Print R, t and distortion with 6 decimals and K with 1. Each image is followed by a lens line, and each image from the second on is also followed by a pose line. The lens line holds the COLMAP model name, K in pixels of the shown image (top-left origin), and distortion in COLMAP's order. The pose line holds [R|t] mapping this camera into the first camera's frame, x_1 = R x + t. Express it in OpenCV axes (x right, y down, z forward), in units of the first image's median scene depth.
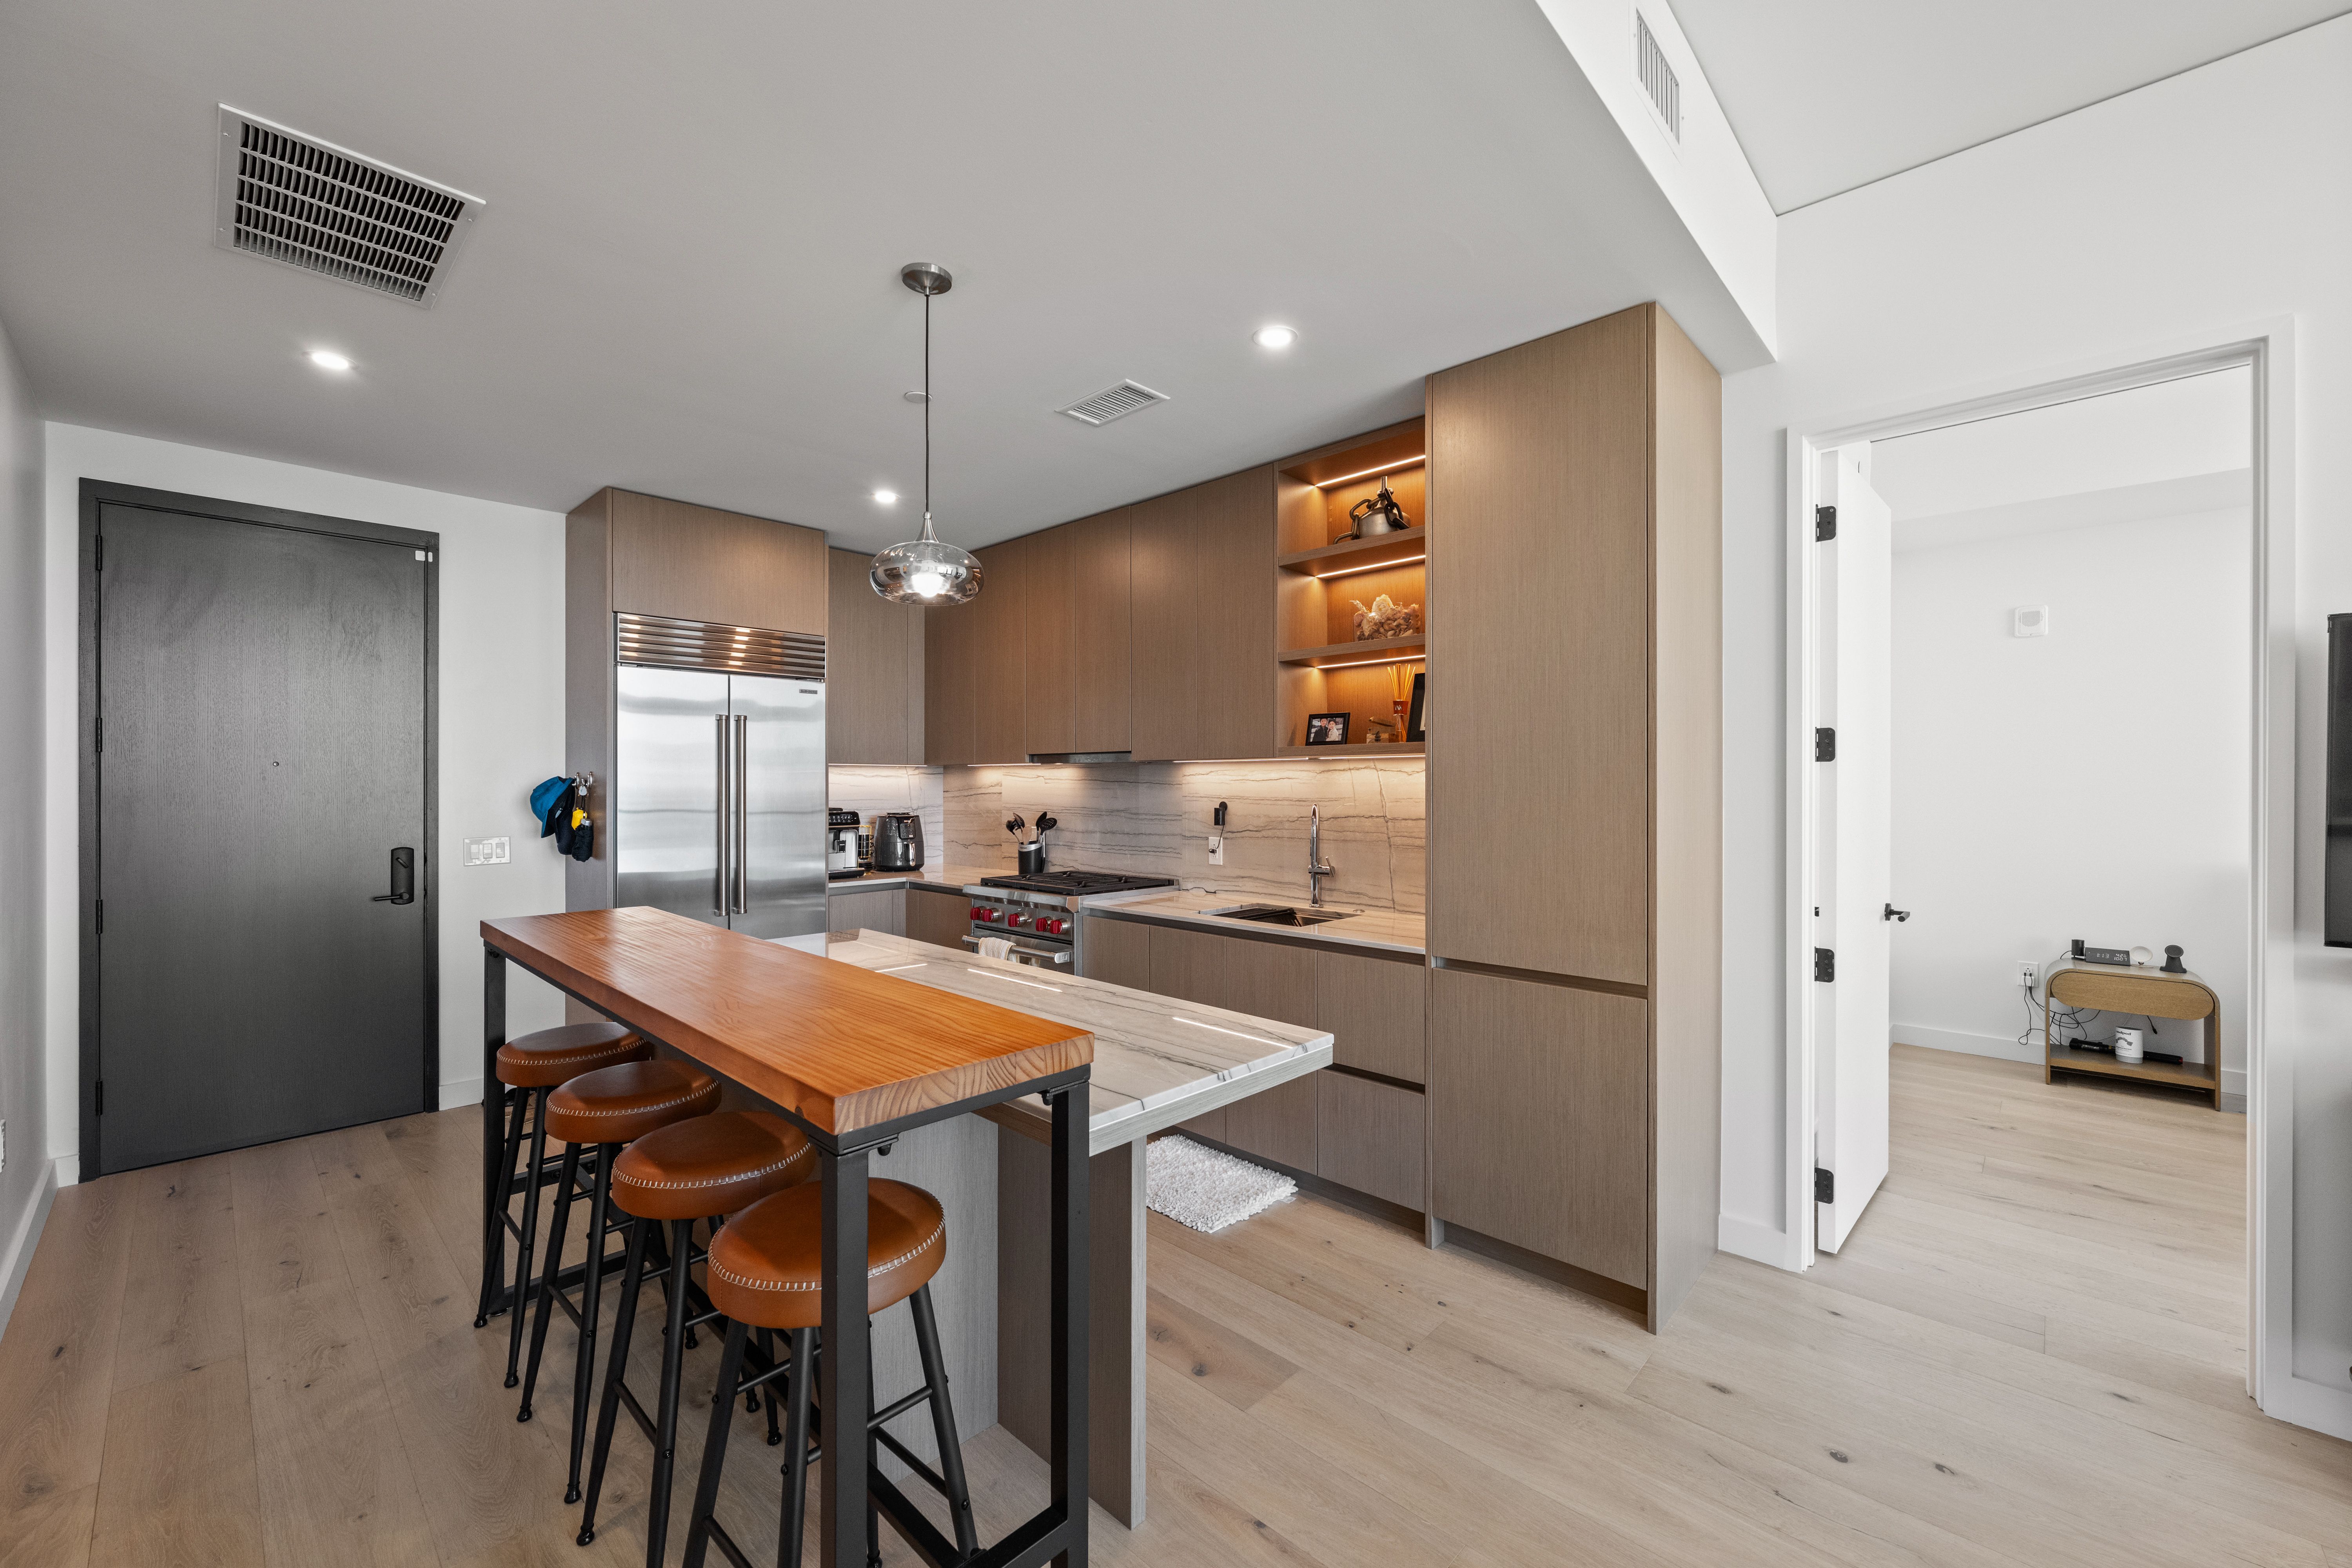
lens RADIAL K [[940.4, 0, 1168.0], [0, 940.4, 781.7], [0, 0, 1]] dist [-0.001903, -0.000151]
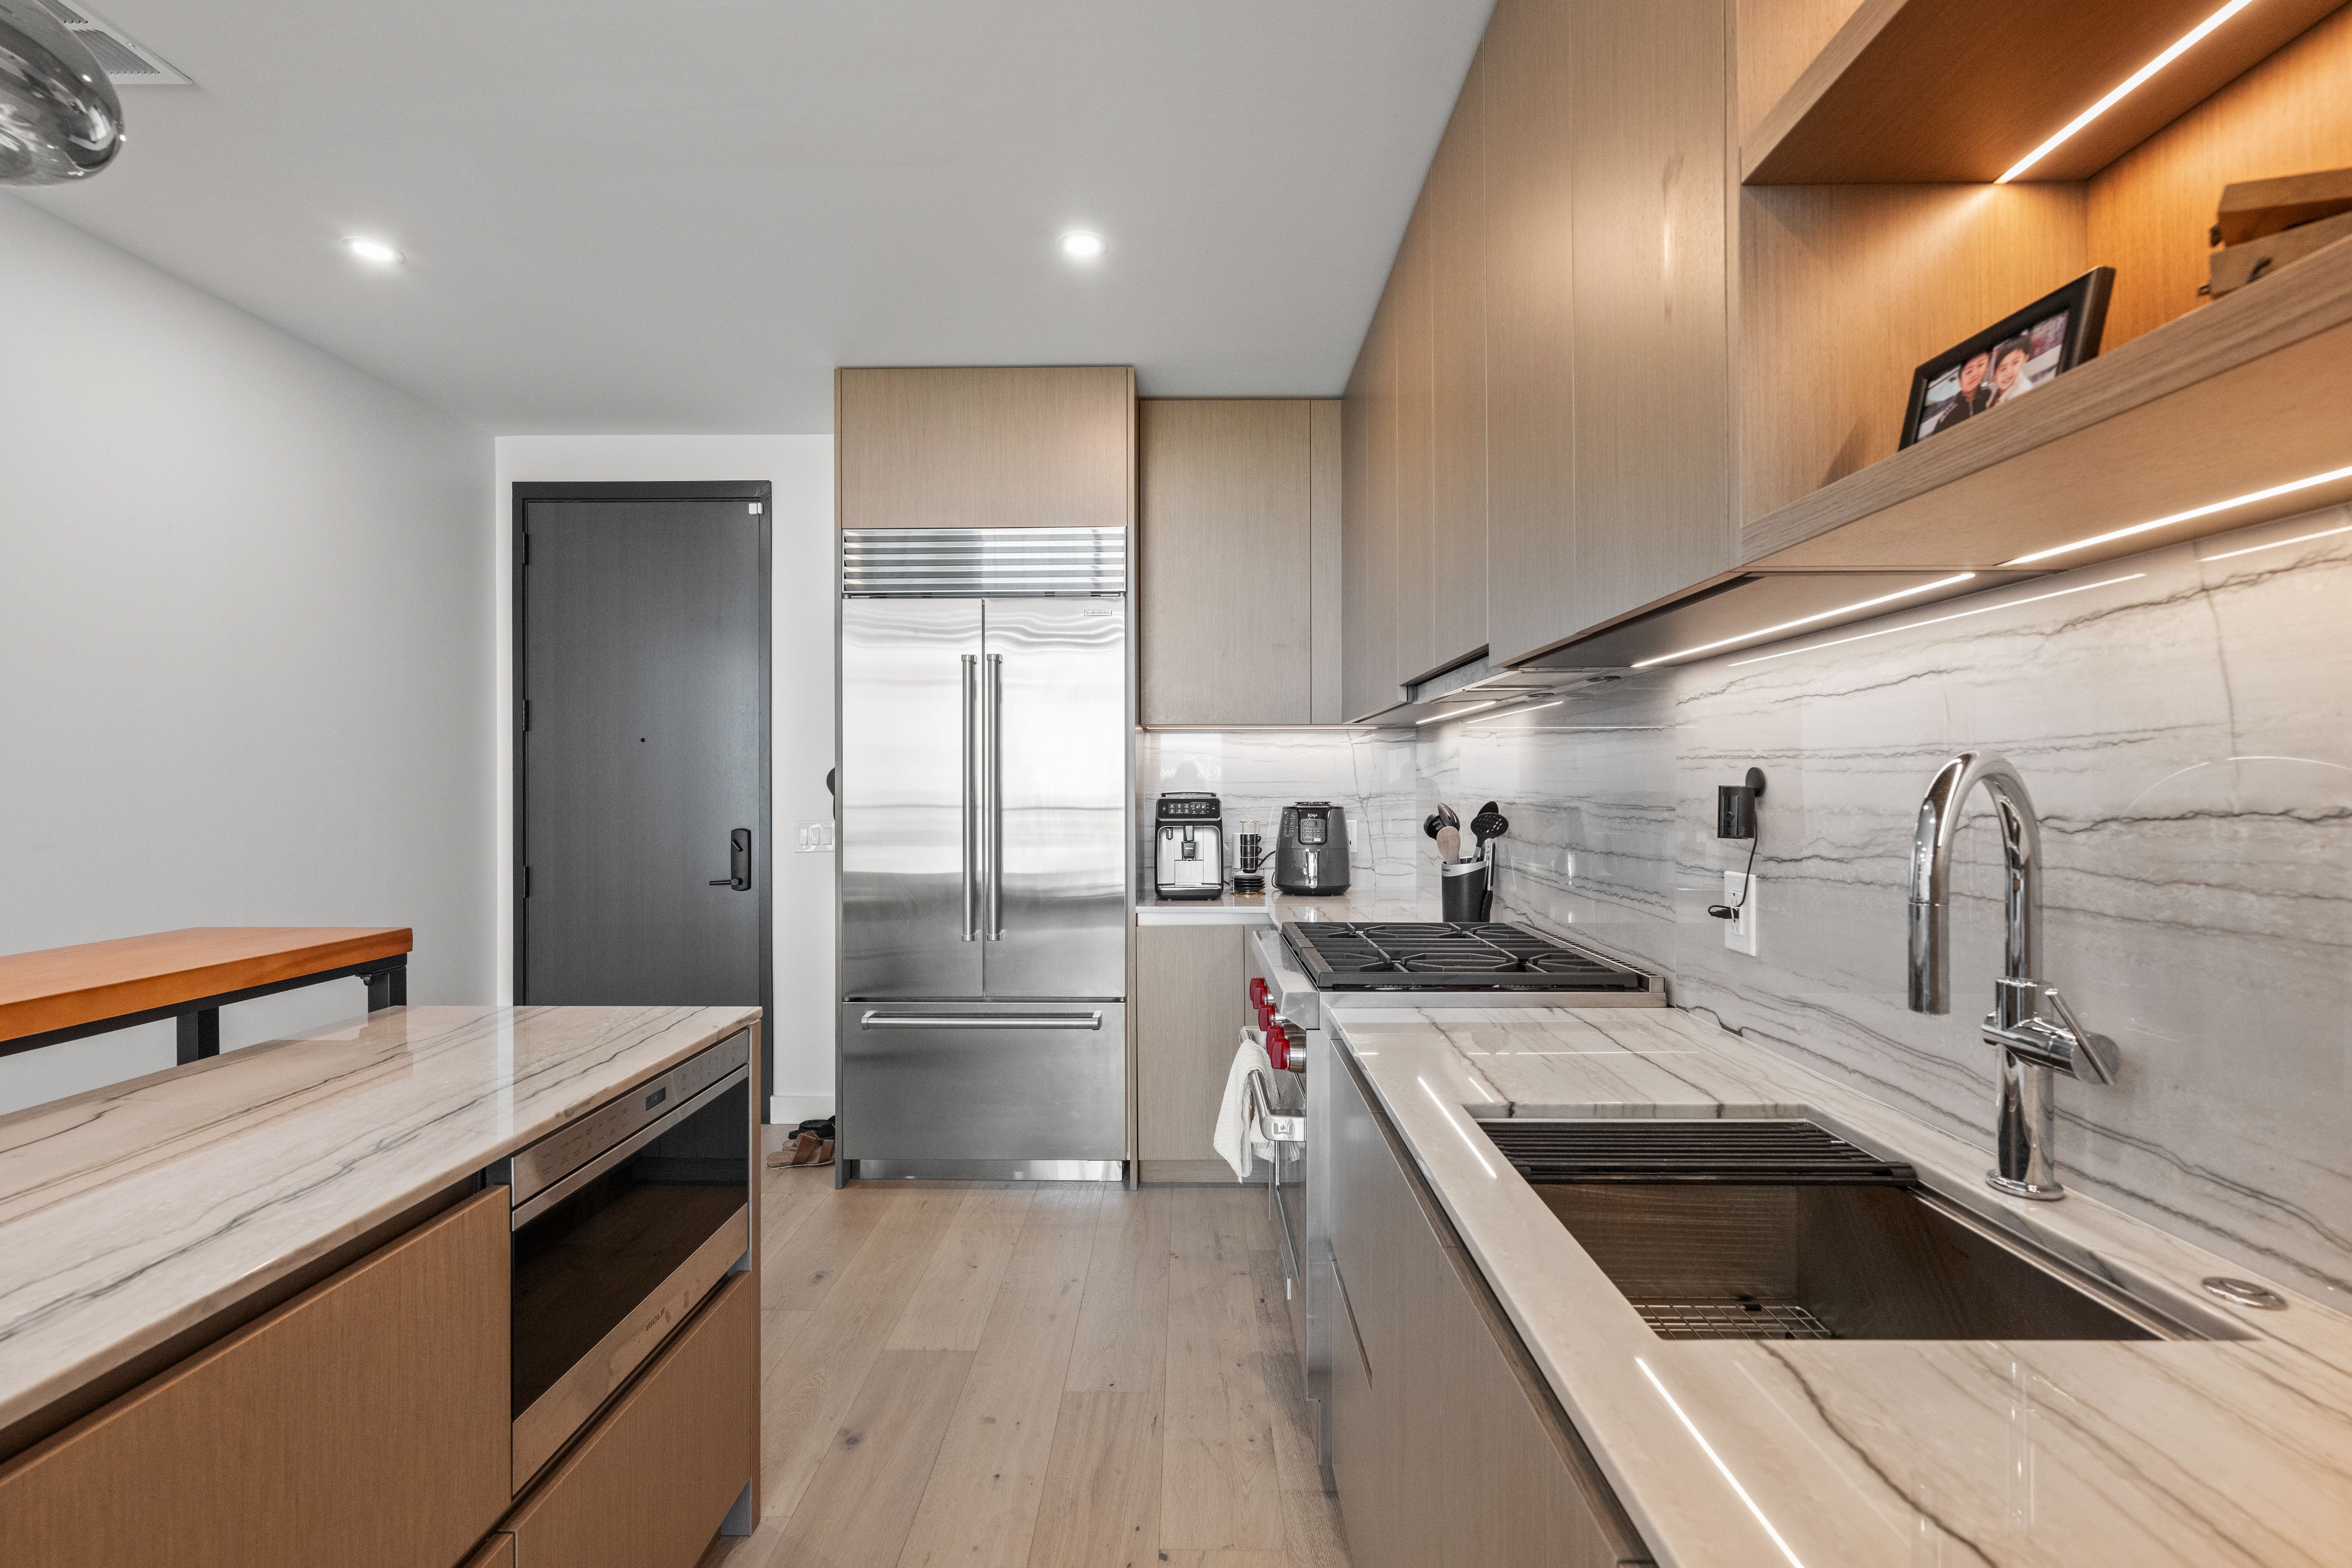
lens RADIAL K [[992.6, 0, 1176.2], [0, 992.6, 785.8], [0, 0, 1]] dist [0.000034, -0.000896]
pose [[0.683476, -0.001218, -0.729972, 0.204931], [0.002285, 0.999997, 0.000471, 0.031223], [0.729969, -0.001989, 0.683477, 0.702564]]
